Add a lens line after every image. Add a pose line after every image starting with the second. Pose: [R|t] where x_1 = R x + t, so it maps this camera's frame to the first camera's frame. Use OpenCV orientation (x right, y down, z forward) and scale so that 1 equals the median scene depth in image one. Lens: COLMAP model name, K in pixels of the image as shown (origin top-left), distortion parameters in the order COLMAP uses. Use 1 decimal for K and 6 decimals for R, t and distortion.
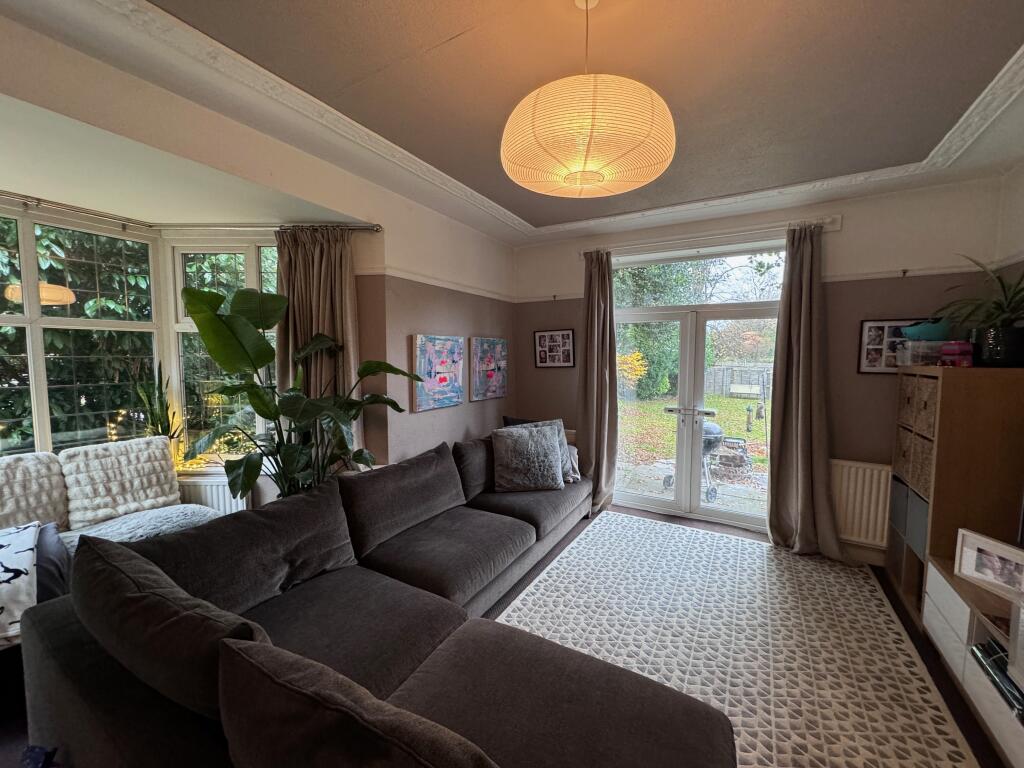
lens RADIAL K [[406.7, 0, 512.0], [0, 406.7, 384.0], [0, 0, 1]] dist [-0.002081, 0.000062]
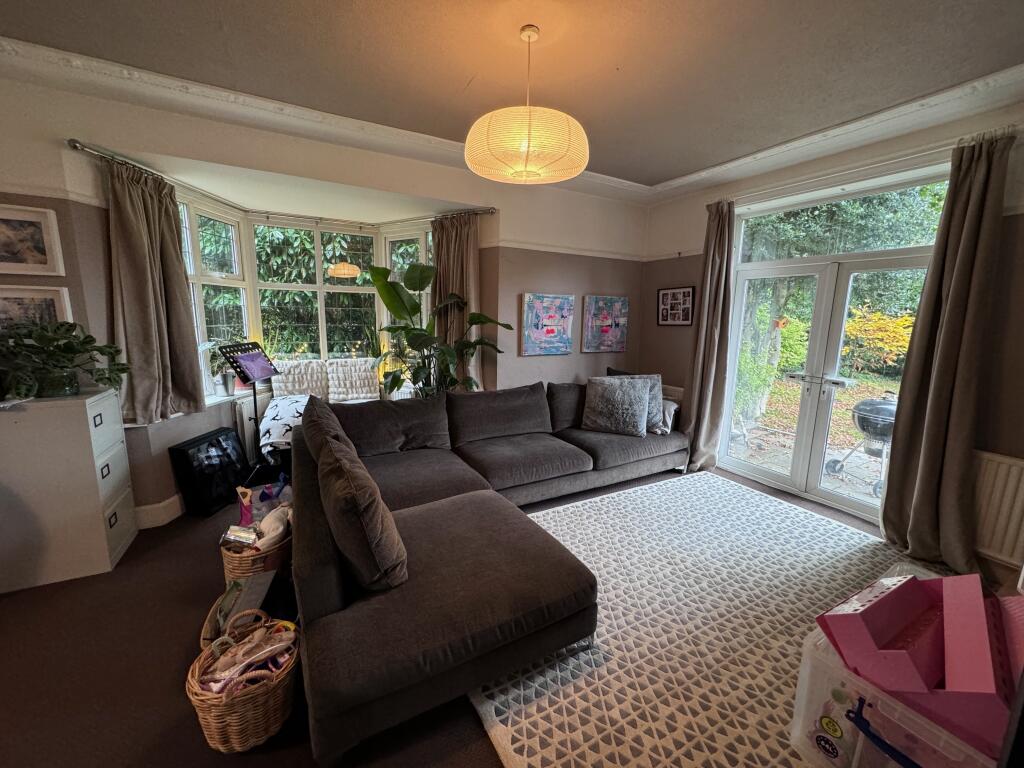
lens RADIAL K [[406.7, 0, 512.0], [0, 406.7, 384.0], [0, 0, 1]] dist [-0.002081, 0.000062]
pose [[0.858141, 0.101301, -0.503321, 0.364242], [-0.053570, 0.992657, 0.108452, 0.019796], [0.510611, -0.066105, 0.857267, -0.100922]]
